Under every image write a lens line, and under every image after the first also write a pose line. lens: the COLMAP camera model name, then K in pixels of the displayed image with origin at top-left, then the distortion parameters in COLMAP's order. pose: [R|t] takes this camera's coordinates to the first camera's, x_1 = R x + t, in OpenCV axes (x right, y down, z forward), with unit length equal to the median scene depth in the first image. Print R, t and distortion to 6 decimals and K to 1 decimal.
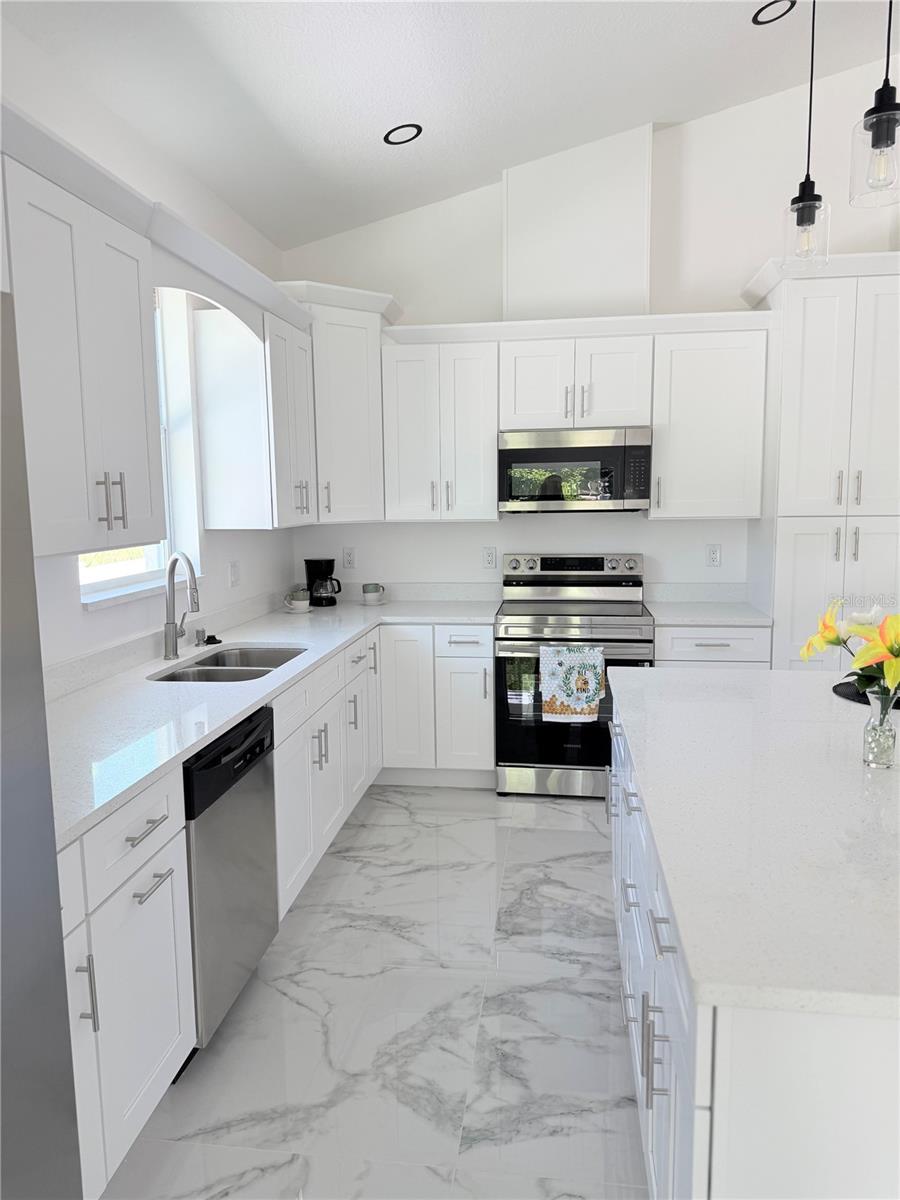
lens RADIAL K [[848.0, 0, 448.1], [0, 848.0, 601.9], [0, 0, 1]] dist [0.063085, -0.078057]
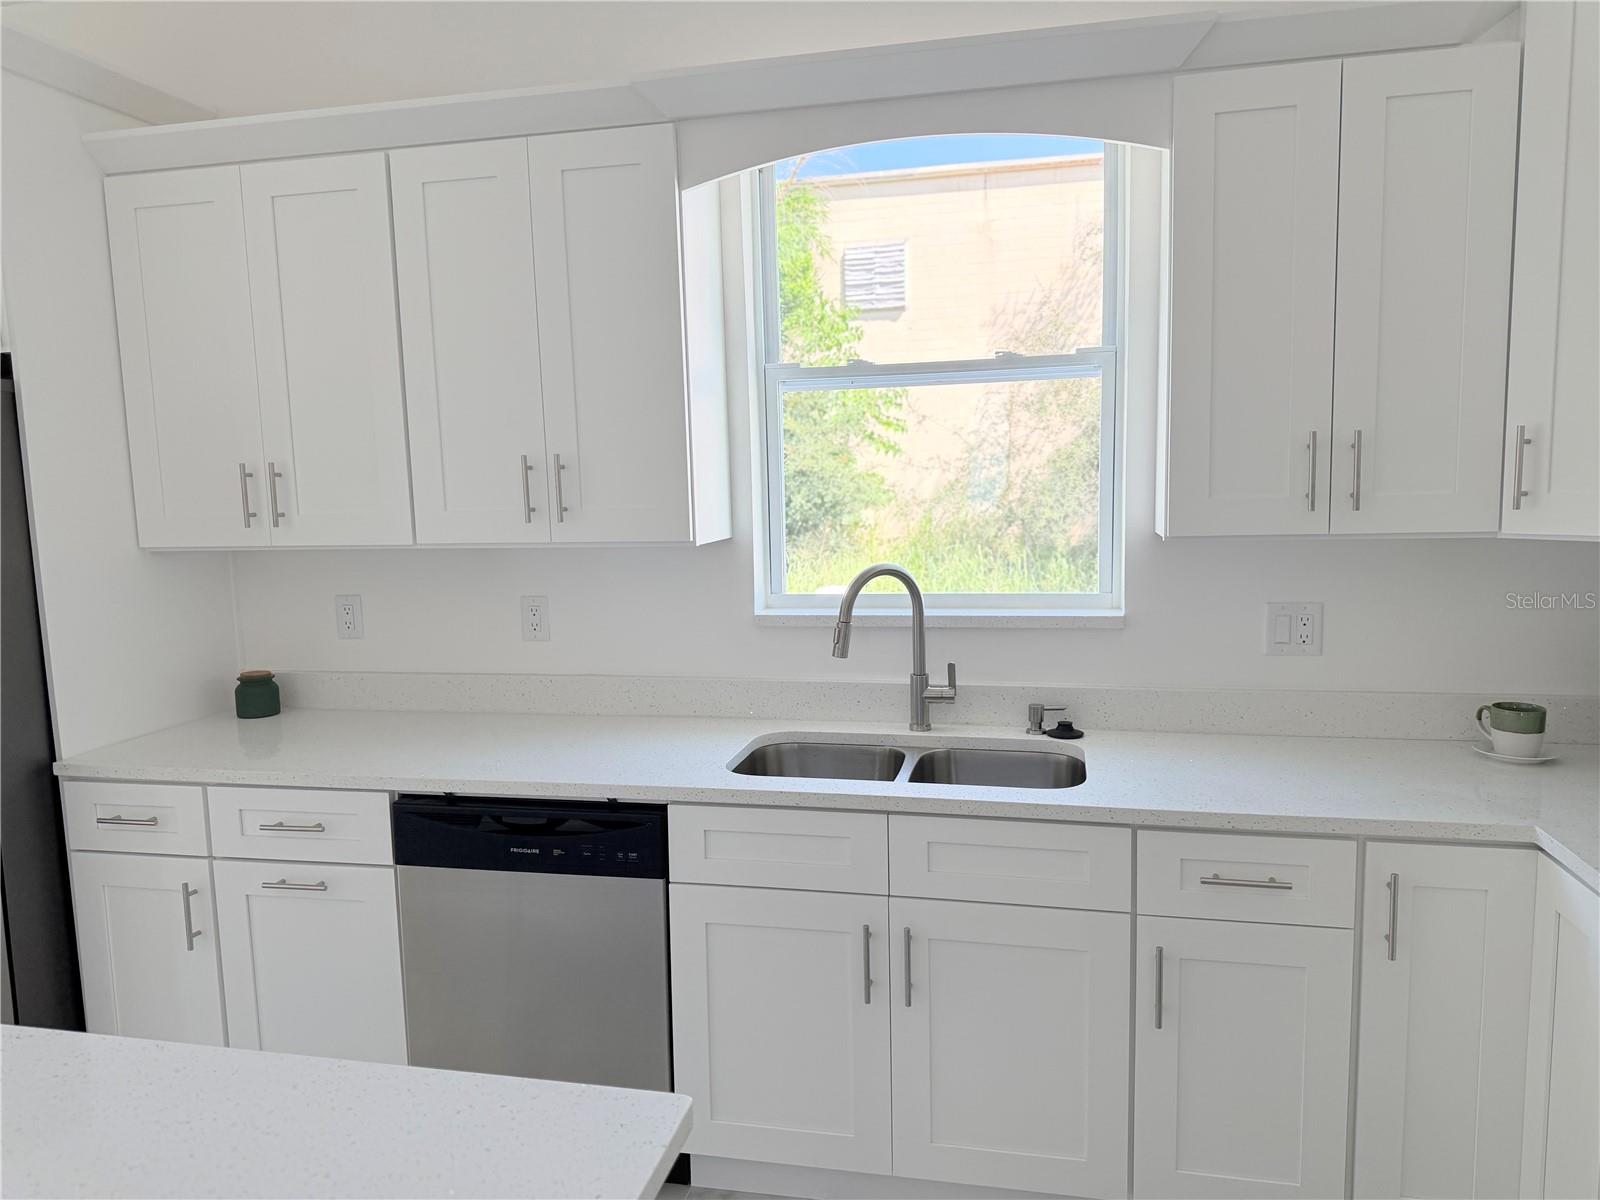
lens RADIAL K [[1130.6, 0, 786.1], [0, 1130.6, 614.6], [0, 0, 1]] dist [0.063085, -0.078057]
pose [[-0.098972, 0.141956, -0.984913, 0.384420], [-0.101332, 0.983189, 0.151890, -0.104043], [0.989917, 0.114836, -0.082924, 0.734351]]
